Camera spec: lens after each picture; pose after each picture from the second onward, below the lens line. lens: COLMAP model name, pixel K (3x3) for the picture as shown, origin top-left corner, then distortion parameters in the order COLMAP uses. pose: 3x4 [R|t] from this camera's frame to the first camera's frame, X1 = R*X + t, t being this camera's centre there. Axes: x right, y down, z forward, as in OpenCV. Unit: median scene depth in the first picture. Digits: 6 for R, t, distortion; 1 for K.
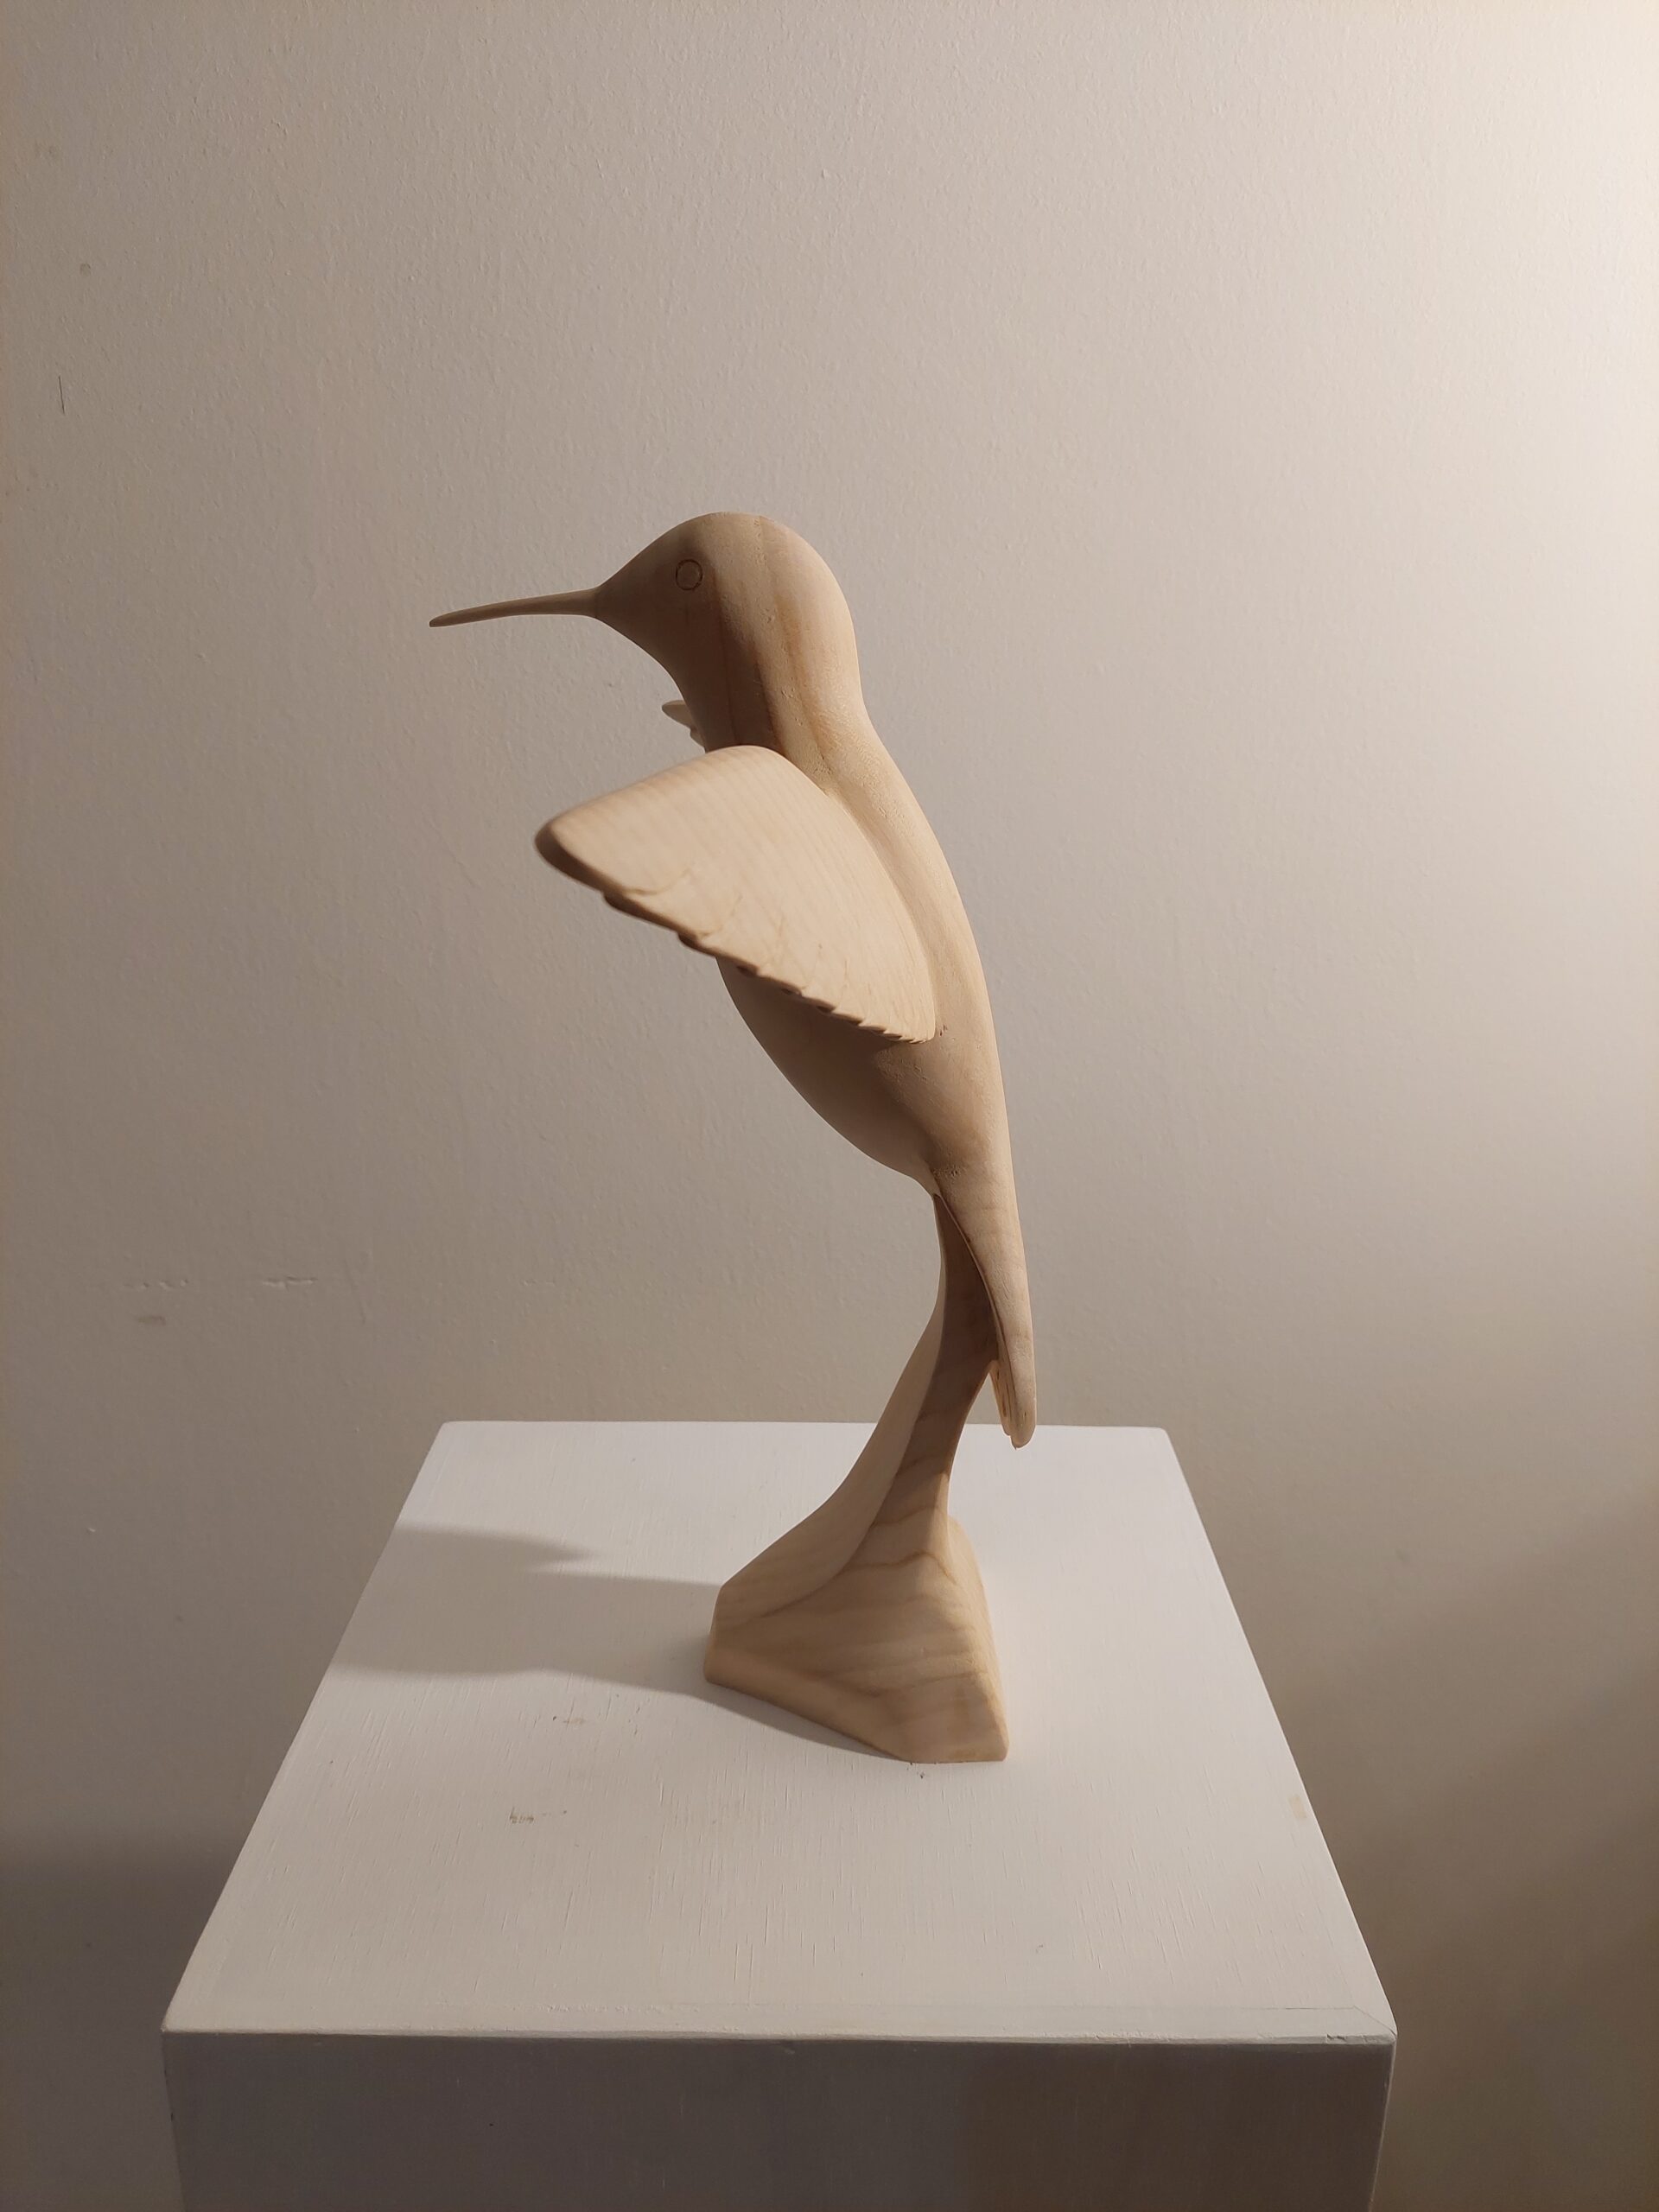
lens RADIAL K [[1660.4, 0, 839.5], [0, 1660.4, 1131.9], [0, 0, 1]] dist [0.008604, -0.020722]
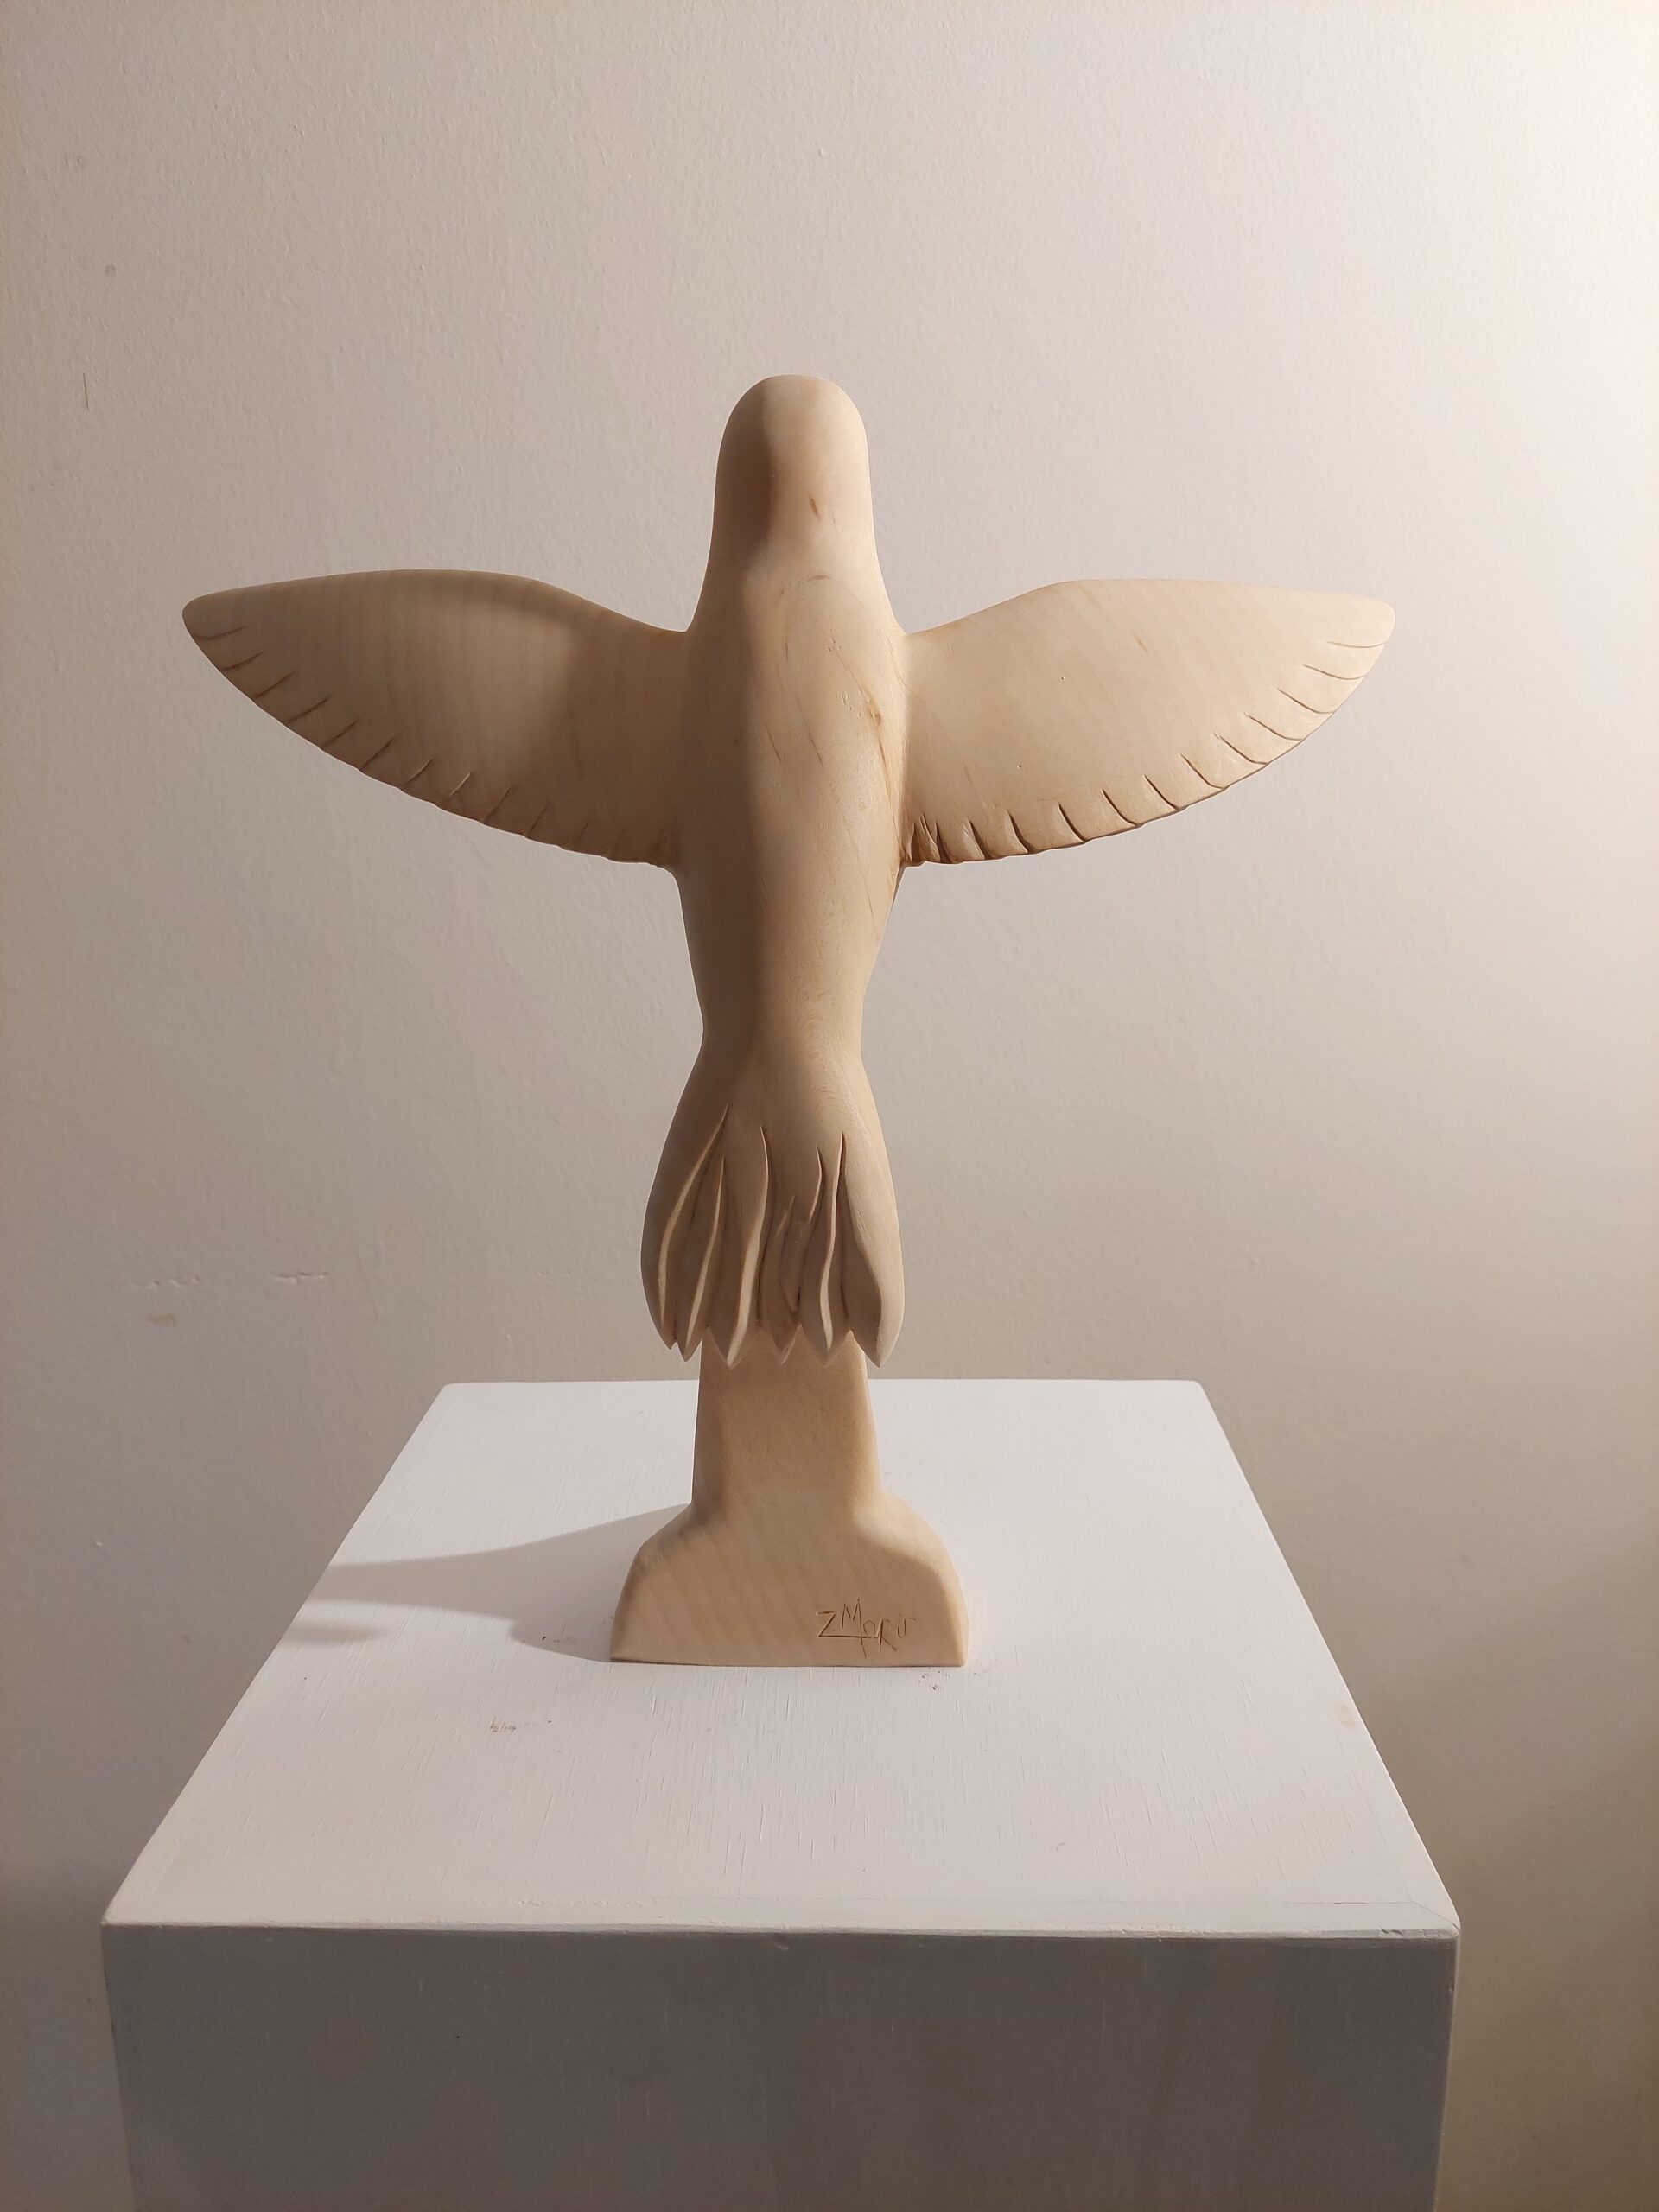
lens RADIAL K [[1659.4, 0, 829.5], [0, 1659.4, 1106.0], [0, 0, 1]] dist [0.014690, -0.028317]
pose [[0.999228, -0.018831, -0.034467, 0.019957], [0.015686, 0.995877, -0.089345, 0.100446], [0.036008, 0.088736, 0.995404, 0.032072]]
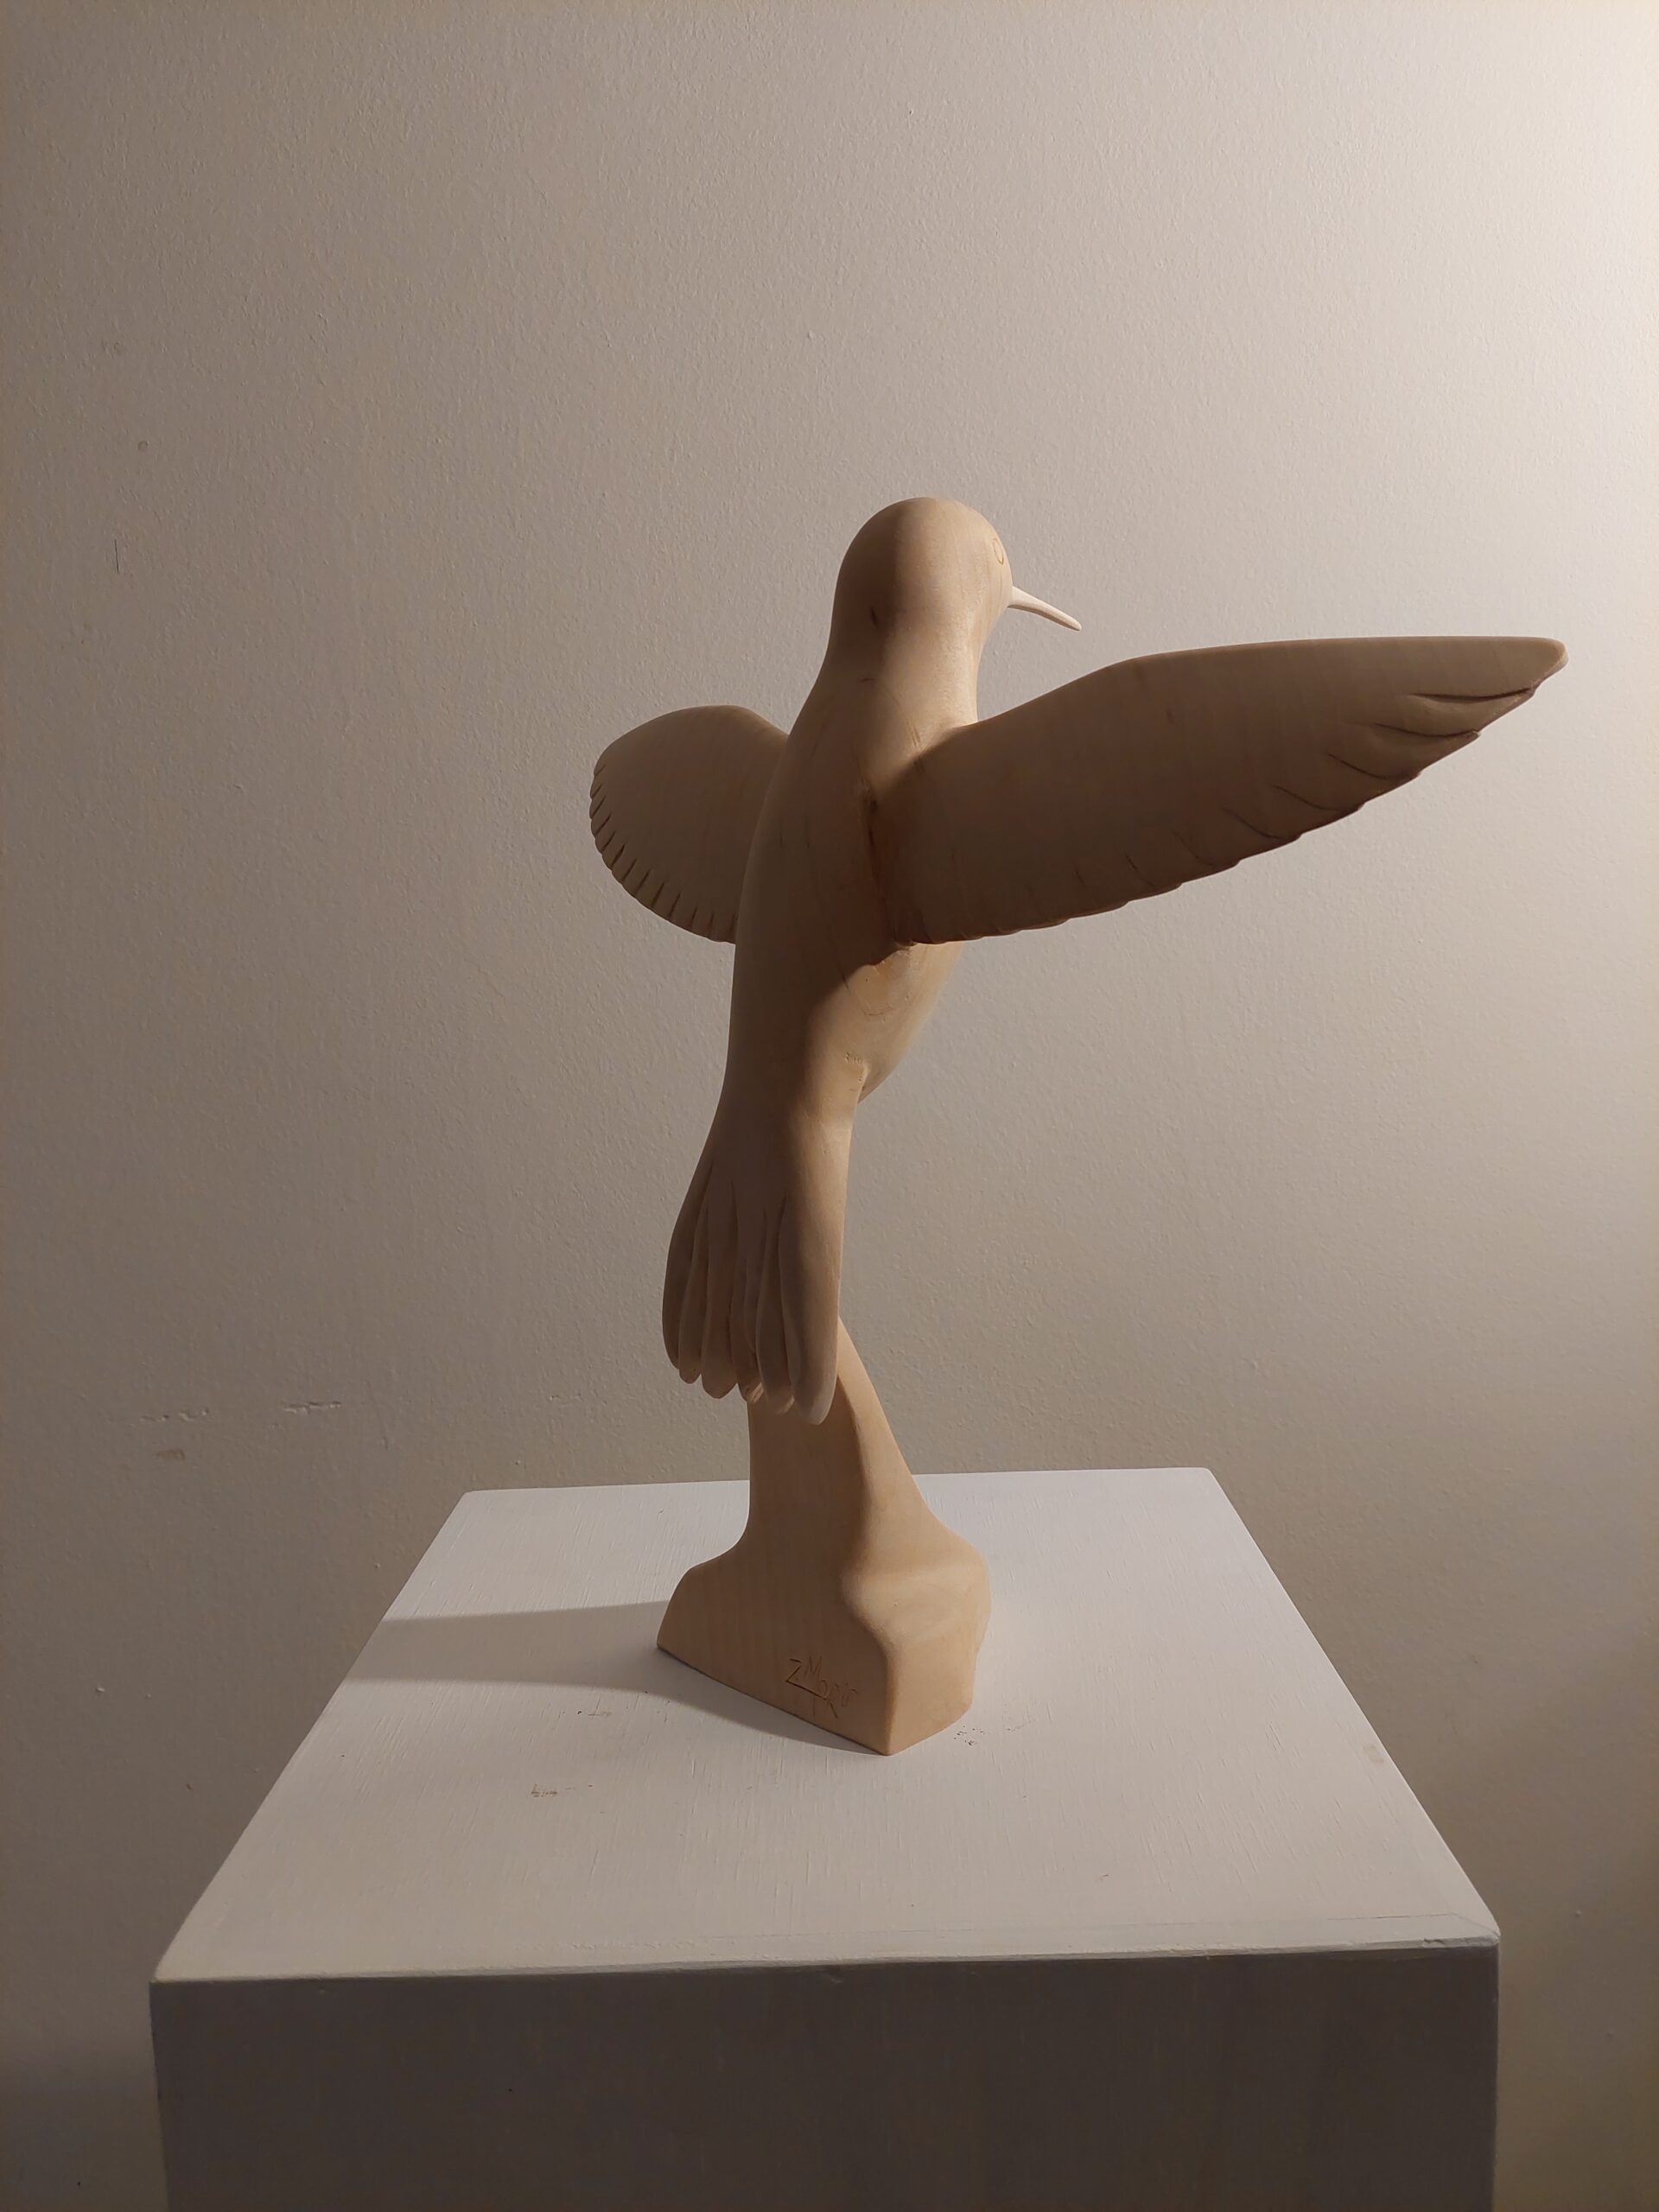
lens RADIAL K [[1651.4, 0, 853.7], [0, 1651.4, 1120.1], [0, 0, 1]] dist [0.027899, -0.044471]
pose [[0.999048, -0.043347, -0.004819, 0.002531], [0.041676, 0.981386, -0.187471, 0.147619], [0.012855, 0.187092, 0.982258, 0.009400]]
